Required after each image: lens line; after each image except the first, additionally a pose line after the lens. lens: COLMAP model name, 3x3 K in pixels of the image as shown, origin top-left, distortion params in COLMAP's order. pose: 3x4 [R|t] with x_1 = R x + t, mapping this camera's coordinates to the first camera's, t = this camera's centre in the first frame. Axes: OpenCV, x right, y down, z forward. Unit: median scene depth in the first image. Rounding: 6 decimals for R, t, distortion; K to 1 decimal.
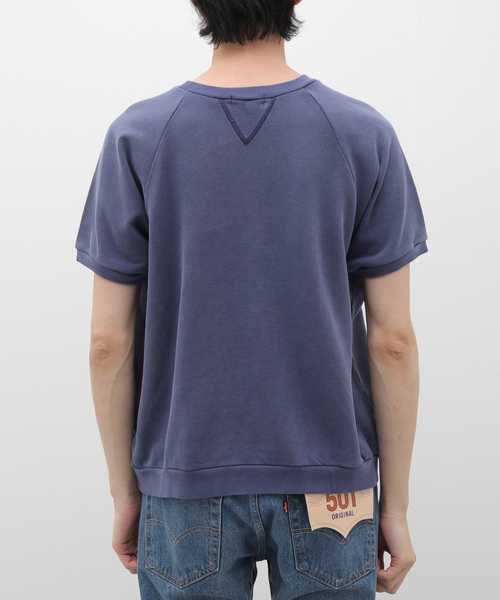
lens RADIAL K [[2180.1, 0, 250.2], [0, 2180.1, 300.9], [0, 0, 1]] dist [0.275077, 0.000000]
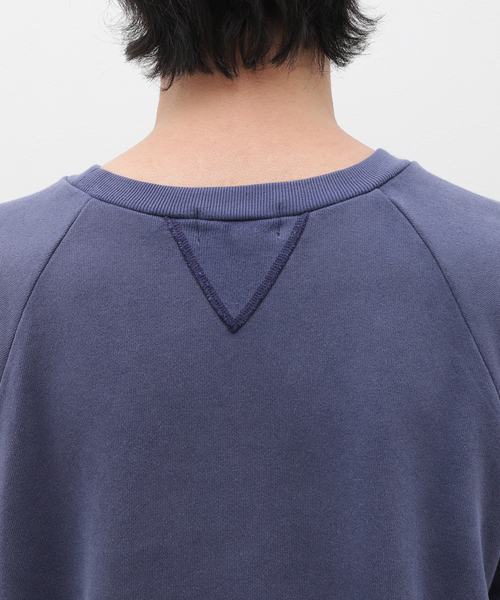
lens RADIAL K [[2180.1, 0, 250.2], [0, 2180.1, 299.8], [0, 0, 1]] dist [0.275077, 0.000000]
pose [[0.999548, -0.001793, -0.030017, 0.012819], [0.001886, 0.999993, 0.003092, -0.078530], [0.030011, -0.003147, 0.999545, 0.603905]]
